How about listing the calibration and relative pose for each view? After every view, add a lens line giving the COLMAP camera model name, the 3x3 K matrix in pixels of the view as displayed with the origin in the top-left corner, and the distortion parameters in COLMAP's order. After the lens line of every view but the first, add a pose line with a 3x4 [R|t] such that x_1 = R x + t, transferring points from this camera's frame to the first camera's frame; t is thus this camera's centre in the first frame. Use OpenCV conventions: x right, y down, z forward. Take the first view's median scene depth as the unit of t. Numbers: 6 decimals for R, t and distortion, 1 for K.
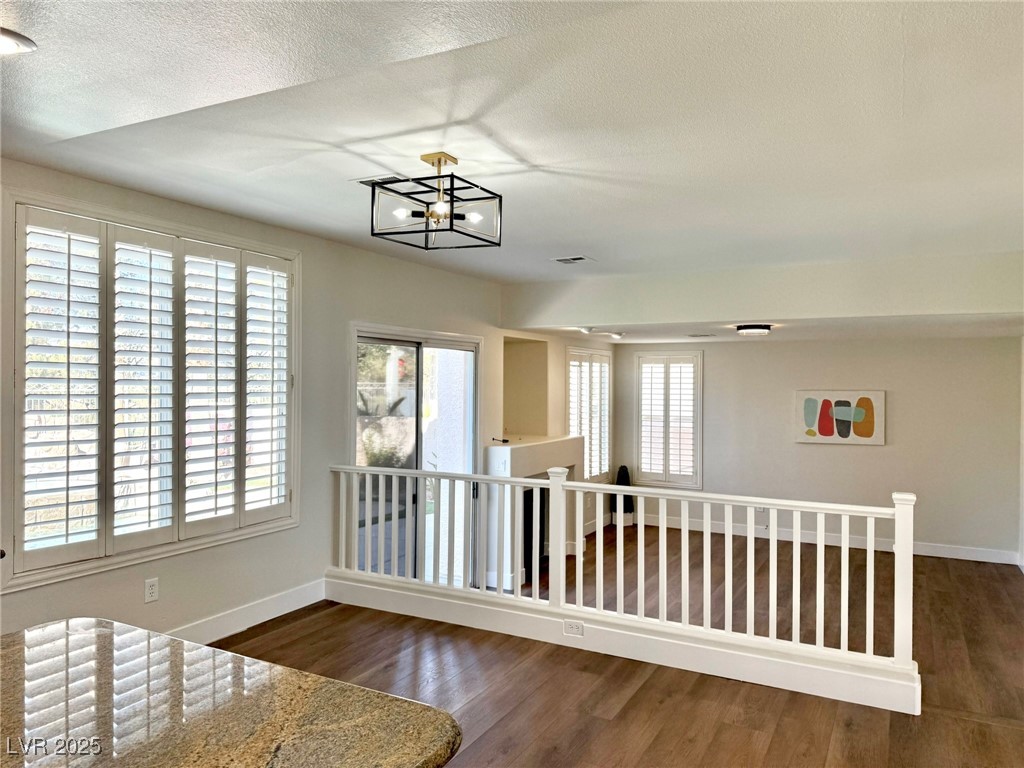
lens RADIAL K [[712.8, 0, 512.0], [0, 712.8, 384.0], [0, 0, 1]] dist [0.102032, -0.144629]
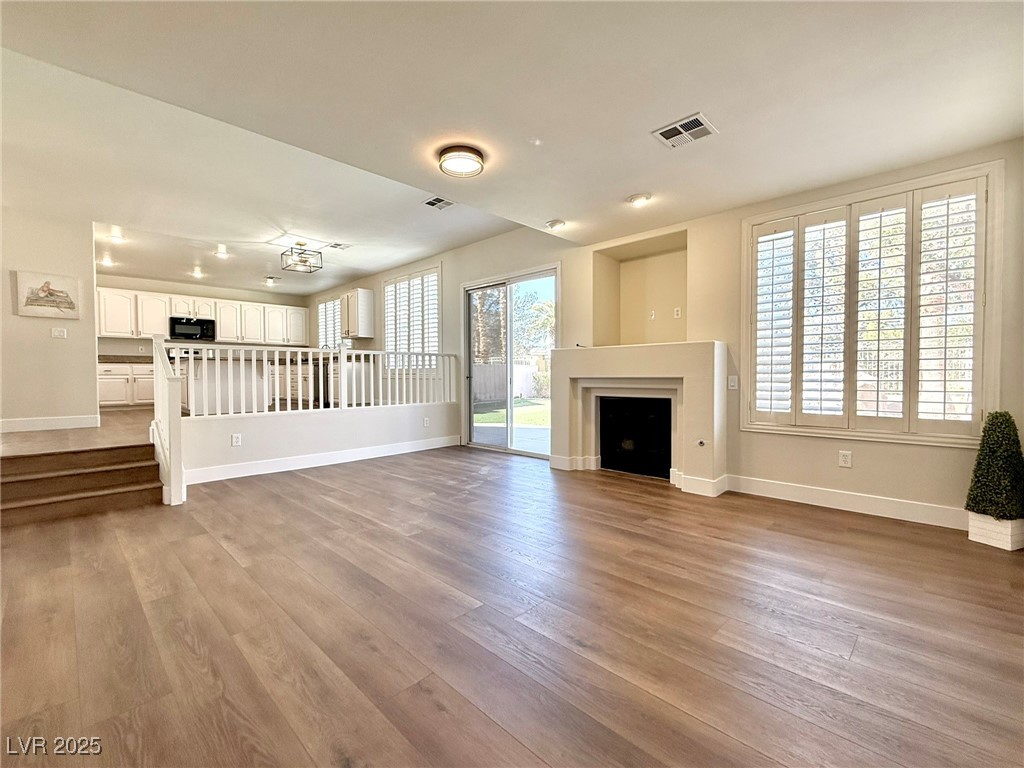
lens RADIAL K [[453.0, 0, 512.0], [0, 453.0, 384.0], [0, 0, 1]] dist [-0.000531, 0.000179]
pose [[-0.283110, 0.014896, -0.958972, 0.886986], [0.001460, 0.999885, 0.015100, 0.162173], [0.959086, 0.002874, -0.283100, 1.383953]]
